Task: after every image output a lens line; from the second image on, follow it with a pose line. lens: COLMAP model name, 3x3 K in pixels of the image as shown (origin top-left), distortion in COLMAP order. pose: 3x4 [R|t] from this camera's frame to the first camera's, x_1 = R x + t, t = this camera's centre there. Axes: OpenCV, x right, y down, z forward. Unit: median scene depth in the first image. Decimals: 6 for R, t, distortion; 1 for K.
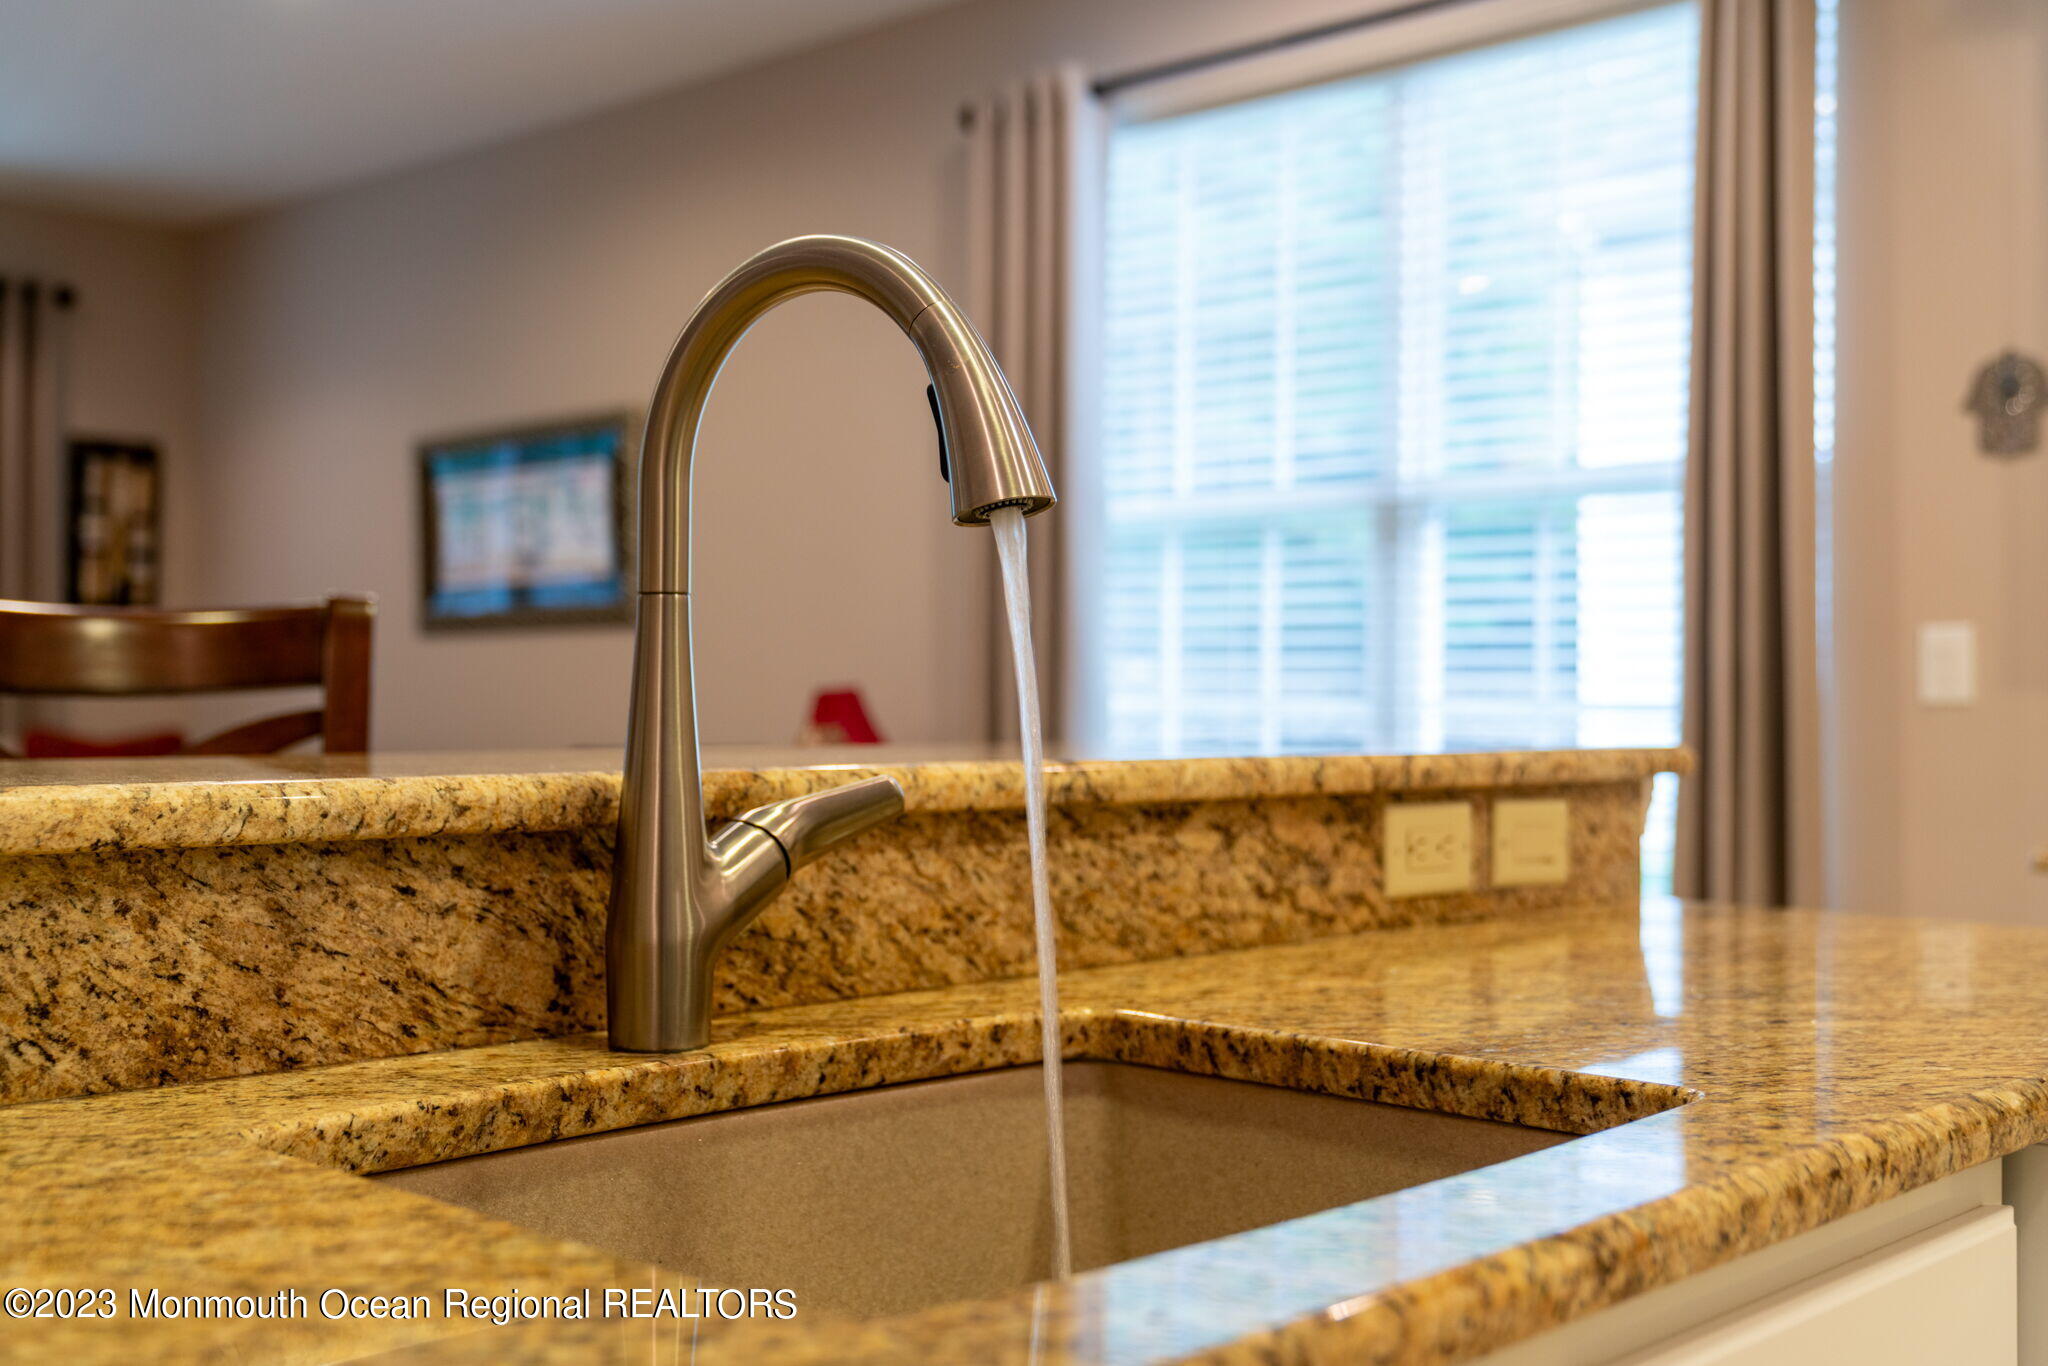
lens RADIAL K [[2179.6, 0, 1014.7], [0, 2179.6, 701.1], [0, 0, 1]] dist [0.045369, 0.000000]
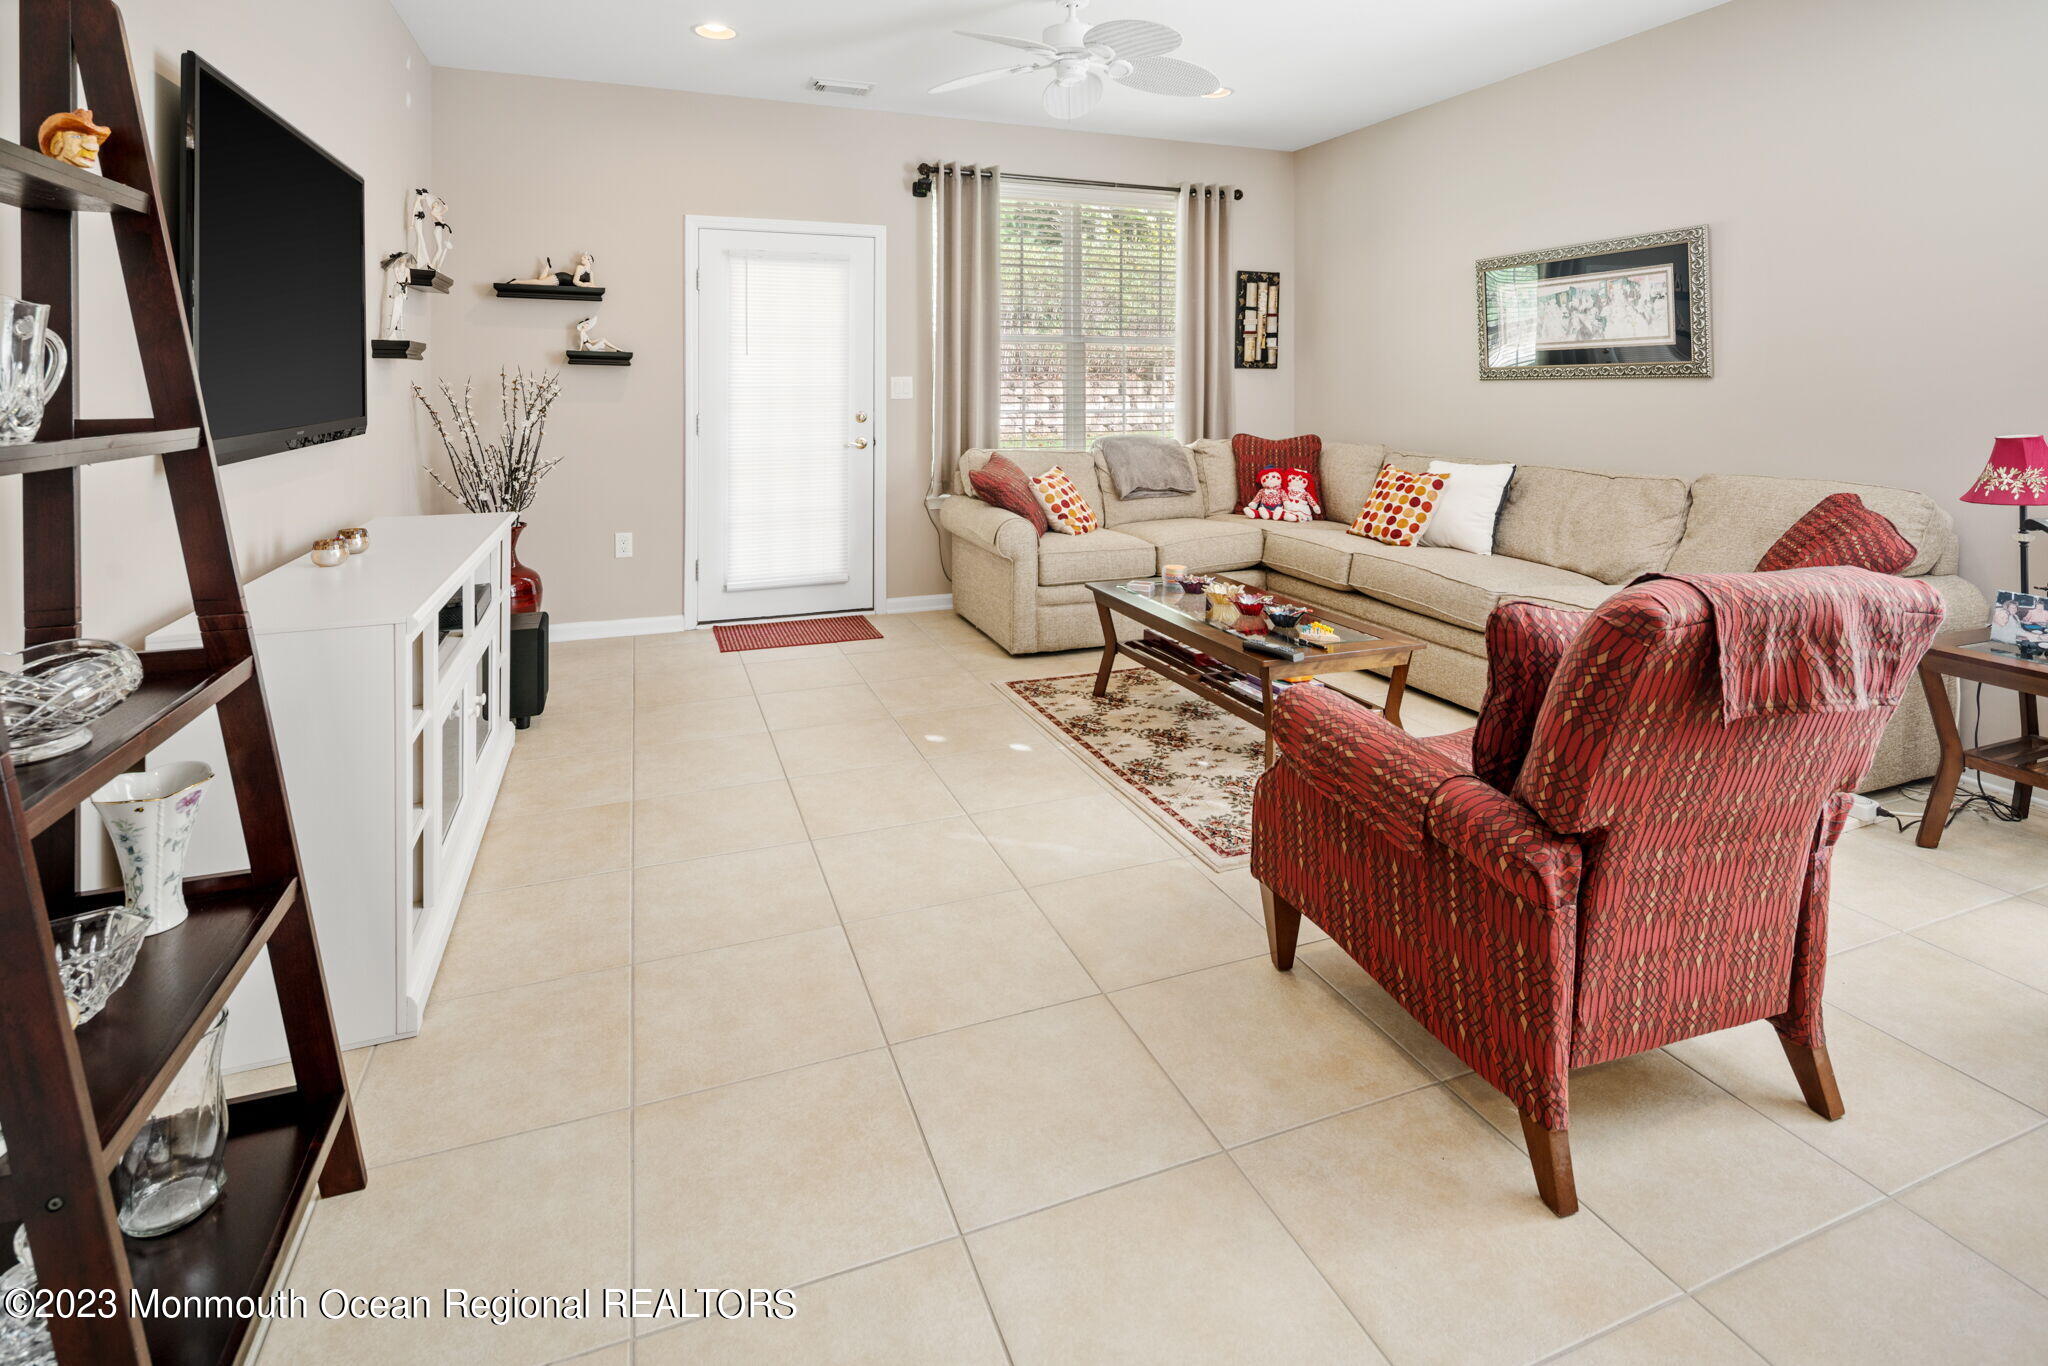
lens RADIAL K [[994.9, 0, 1019.5], [0, 994.9, 375.8], [0, 0, 1]] dist [0.006095, -0.005694]
pose [[0.903905, -0.010933, -0.427593, -1.055032], [0.007726, 0.999928, -0.009235, -0.116244], [0.427663, 0.005044, 0.903924, 0.750596]]
